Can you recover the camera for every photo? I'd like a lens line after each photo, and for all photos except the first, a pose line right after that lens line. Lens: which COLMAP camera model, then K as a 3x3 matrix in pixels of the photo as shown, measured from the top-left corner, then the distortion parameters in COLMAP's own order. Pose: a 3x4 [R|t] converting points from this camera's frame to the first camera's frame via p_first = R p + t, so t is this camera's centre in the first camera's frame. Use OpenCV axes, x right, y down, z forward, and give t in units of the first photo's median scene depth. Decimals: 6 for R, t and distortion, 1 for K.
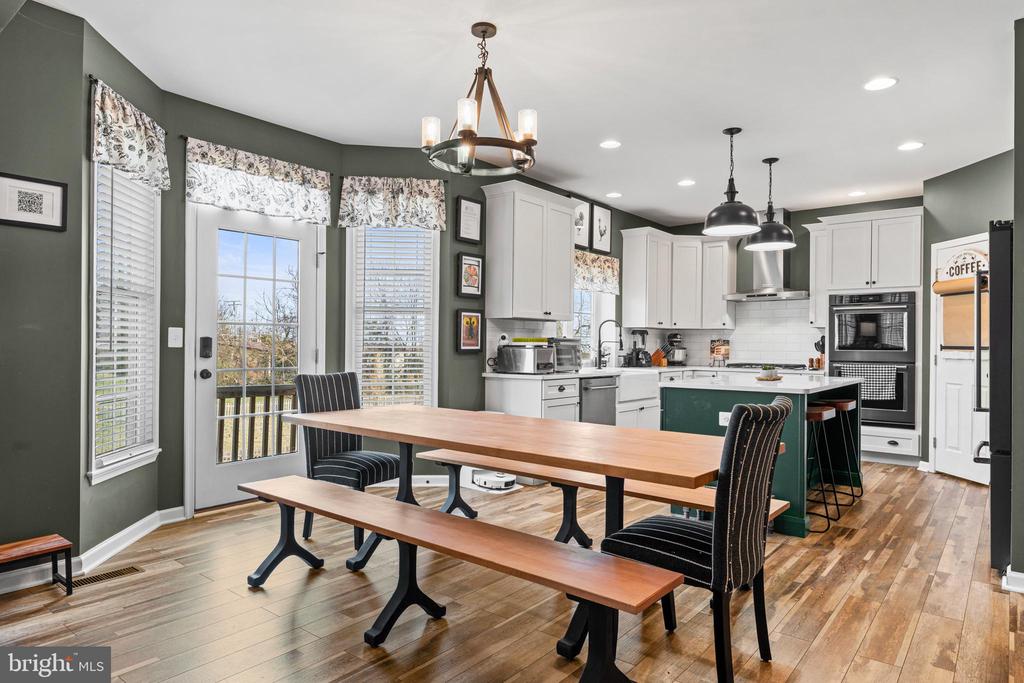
lens RADIAL K [[614.2, 0, 510.4], [0, 614.2, 346.4], [0, 0, 1]] dist [-0.002618, -0.002482]
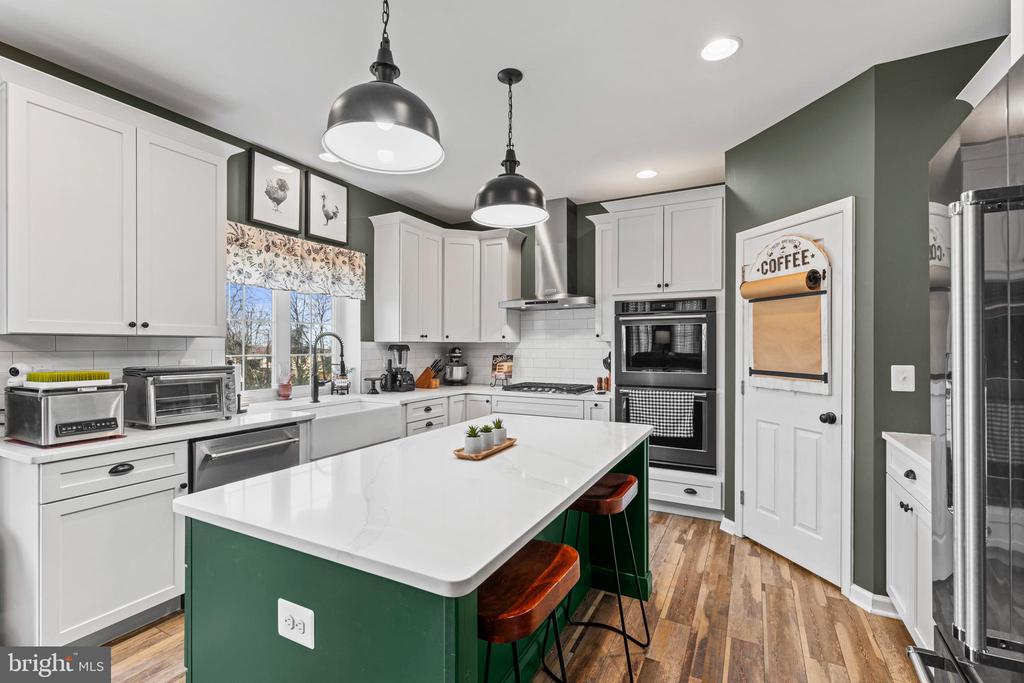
lens RADIAL K [[454.1, 0, 507.7], [0, 454.1, 347.7], [0, 0, 1]] dist [-0.001437, -0.000010]
pose [[0.981066, -0.008664, 0.193480, 0.287763], [0.008253, 0.999962, 0.002930, -0.028654], [-0.193498, -0.001278, 0.981100, 0.482297]]
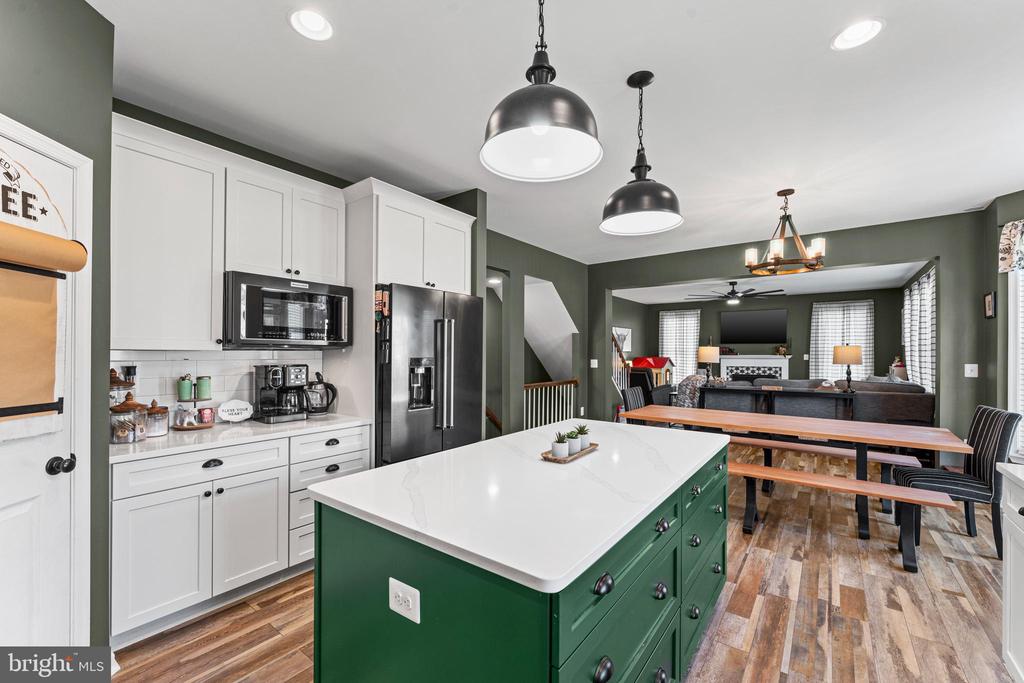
lens RADIAL K [[413.1, 0, 506.2], [0, 413.1, 350.0], [0, 0, 1]] dist [-0.000060, -0.000276]
pose [[-0.999459, -0.010414, -0.031193, 0.391534], [-0.010176, 0.999918, -0.007763, -0.031850], [0.031271, -0.007441, -0.999483, 1.096960]]
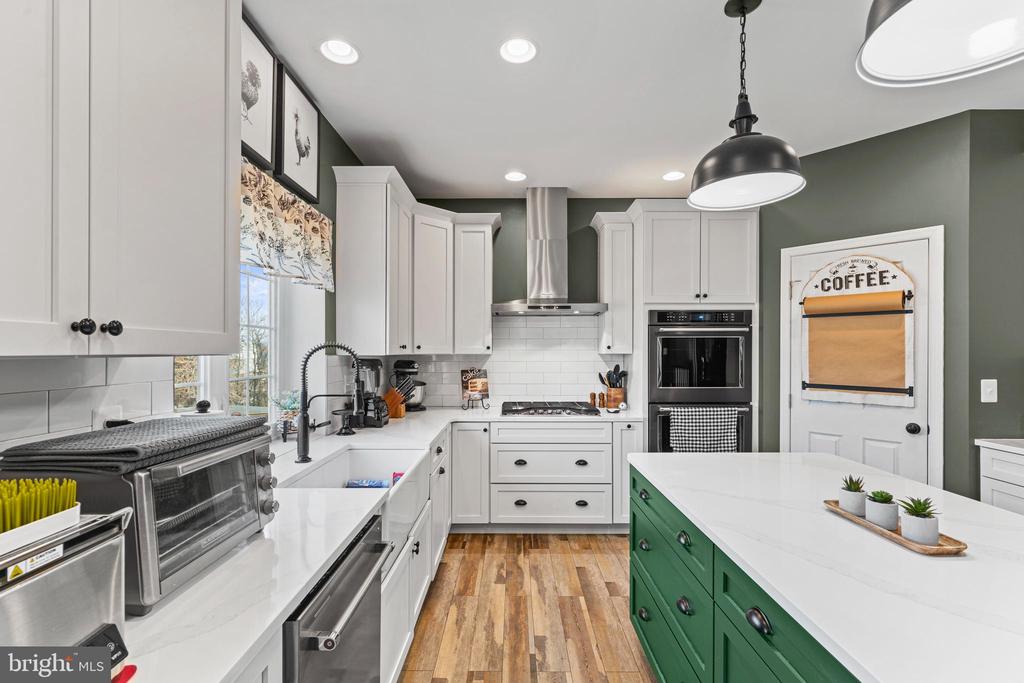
lens RADIAL K [[454.1, 0, 511.3], [0, 454.1, 350.4], [0, 0, 1]] dist [-0.001437, -0.000010]
pose [[0.776339, -0.007833, 0.630267, 0.065788], [0.008267, 0.999963, 0.002245, -0.042014], [-0.630262, 0.003467, 0.776375, 0.736244]]
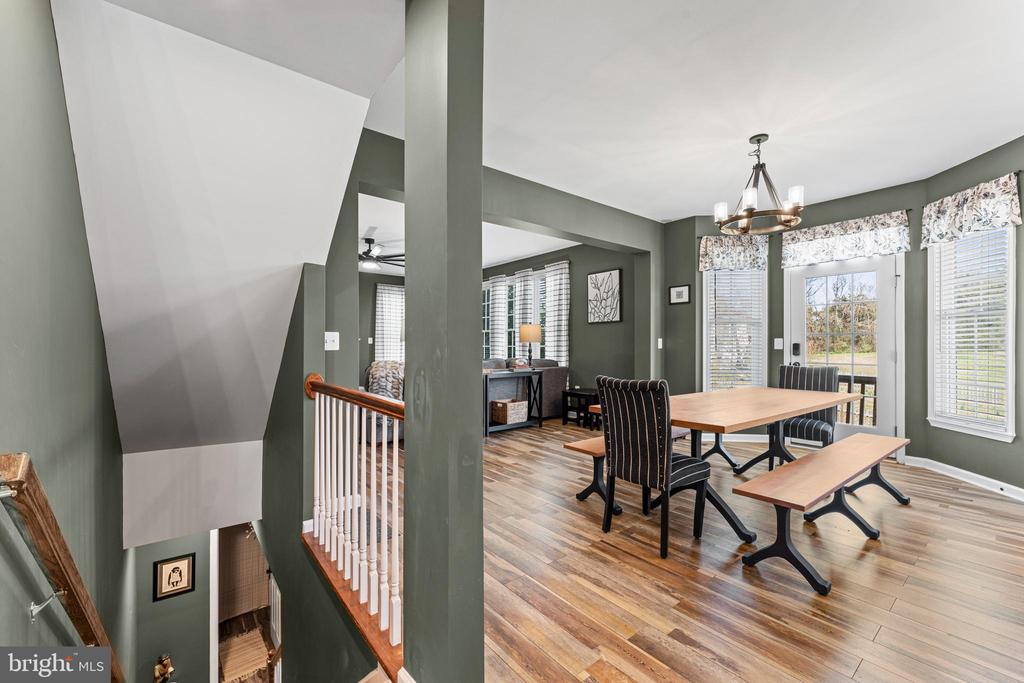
lens RADIAL K [[413.1, 0, 513.3], [0, 413.1, 346.4], [0, 0, 1]] dist [-0.000060, -0.000276]
pose [[-0.197593, -0.001255, -0.980283, 0.548613], [0.001355, 0.999998, -0.001553, -0.003453], [0.980283, -0.001635, -0.197591, 0.308392]]
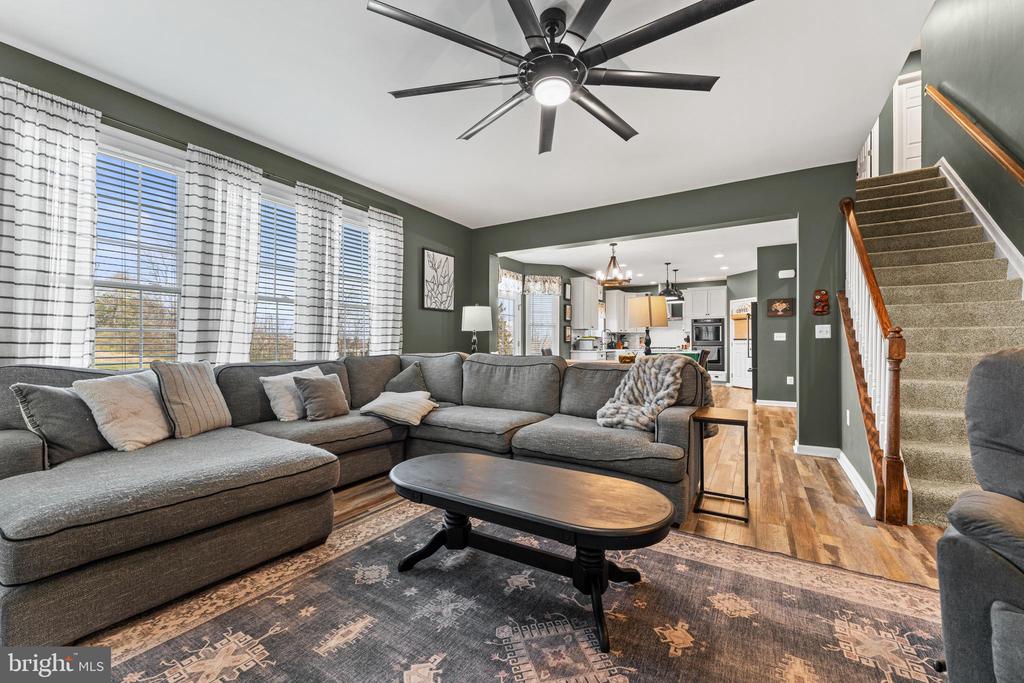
lens RADIAL K [[413.1, 0, 509.9], [0, 413.1, 342.8], [0, 0, 1]] dist [-0.000060, -0.000276]
pose [[0.989997, -0.008325, 0.140839, -0.481872], [0.008812, 0.999957, -0.002838, 0.011969], [-0.140810, 0.004051, 0.990028, -0.599484]]
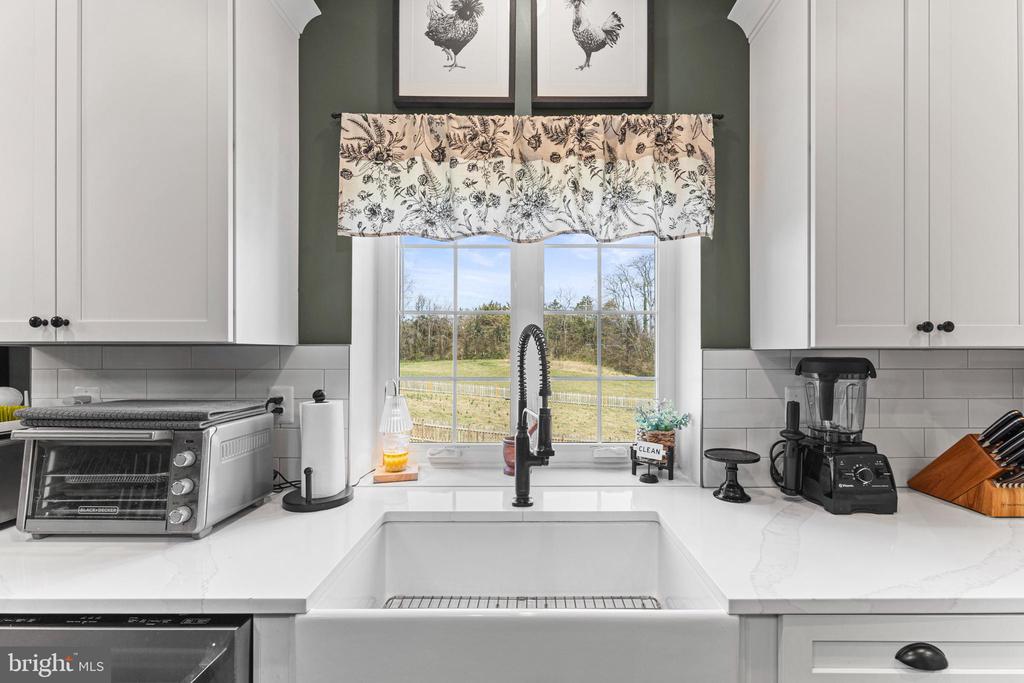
lens RADIAL K [[413.1, 0, 531.6], [0, 413.1, 348.8], [0, 0, 1]] dist [-0.000060, -0.000276]
pose [[0.630966, -0.013658, -0.775690, 0.325046], [0.004447, 0.999892, -0.013988, -0.034810], [0.775797, 0.005376, 0.630959, 0.967869]]
